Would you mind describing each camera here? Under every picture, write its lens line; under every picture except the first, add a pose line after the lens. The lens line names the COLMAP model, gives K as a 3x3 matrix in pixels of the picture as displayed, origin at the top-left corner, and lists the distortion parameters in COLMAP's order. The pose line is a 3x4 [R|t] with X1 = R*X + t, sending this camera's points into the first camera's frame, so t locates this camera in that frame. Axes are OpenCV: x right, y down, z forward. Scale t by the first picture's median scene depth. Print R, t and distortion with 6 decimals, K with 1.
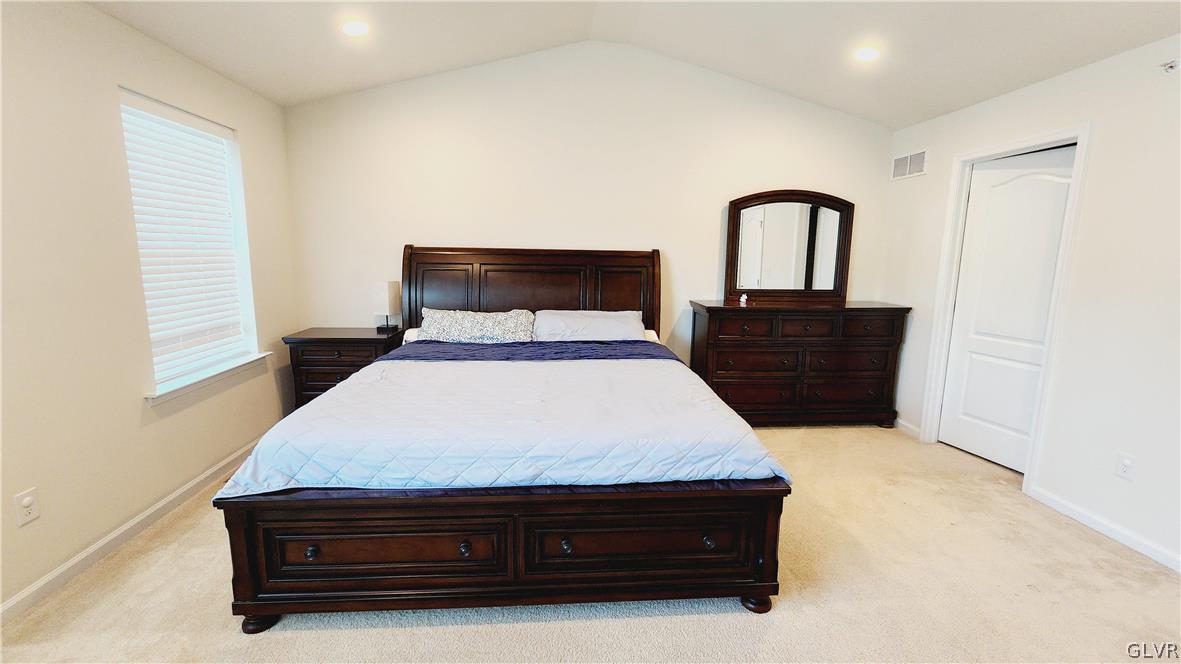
lens RADIAL K [[487.3, 0, 588.2], [0, 487.3, 327.9], [0, 0, 1]] dist [0.000776, -0.000170]
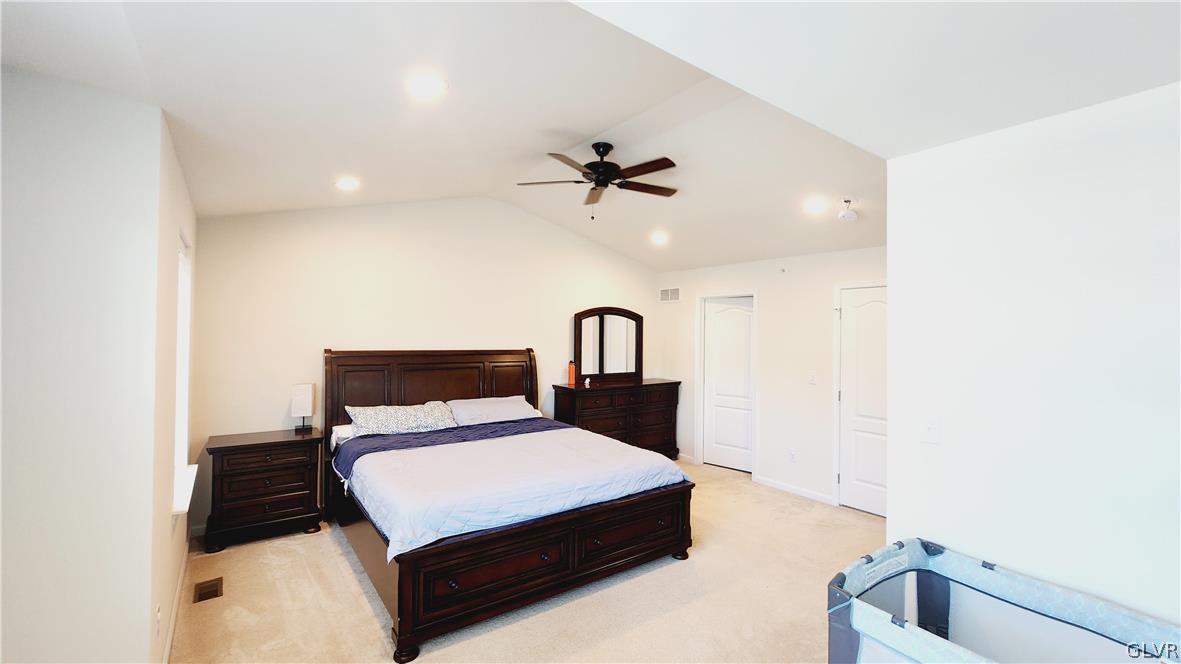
lens RADIAL K [[487.3, 0, 589.9], [0, 487.3, 326.7], [0, 0, 1]] dist [0.000776, -0.000170]
pose [[0.852096, 0.003316, 0.523375, -0.449500], [0.080194, 0.987345, -0.136819, -0.024074], [-0.517205, 0.158554, 0.841046, -0.237608]]
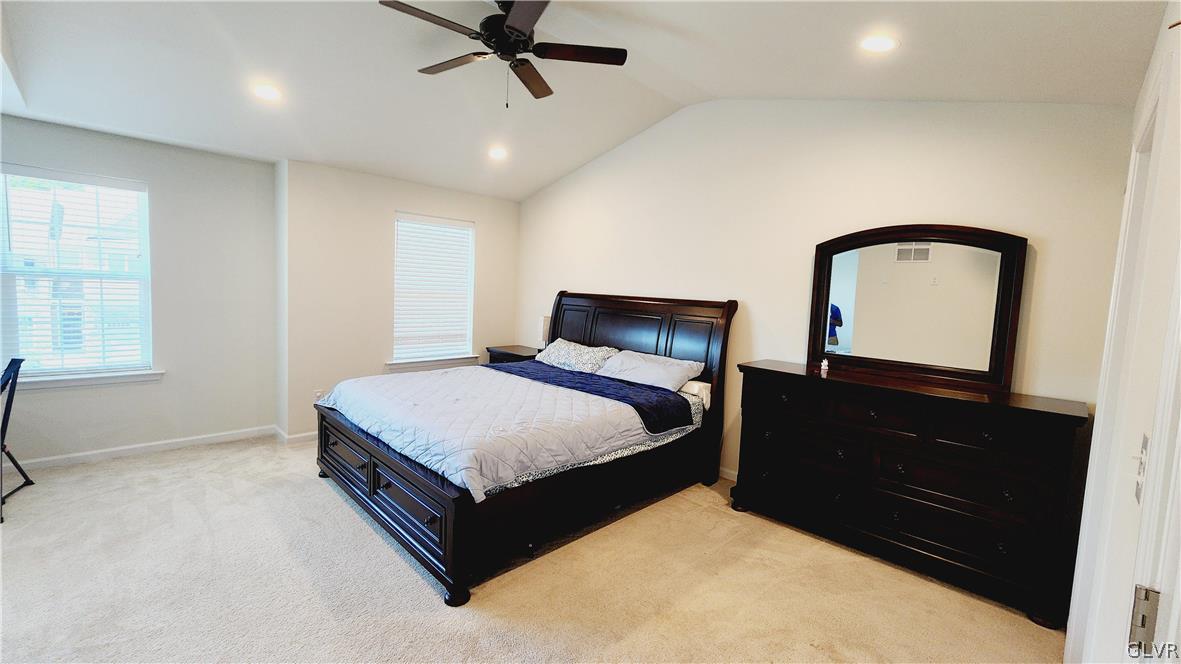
lens RADIAL K [[487.3, 0, 606.4], [0, 487.3, 338.0], [0, 0, 1]] dist [0.000776, -0.000170]
pose [[0.662557, 0.087669, -0.743863, 0.718804], [-0.166452, 0.985527, -0.032107, -0.021639], [0.730283, 0.145090, 0.667560, 0.227805]]
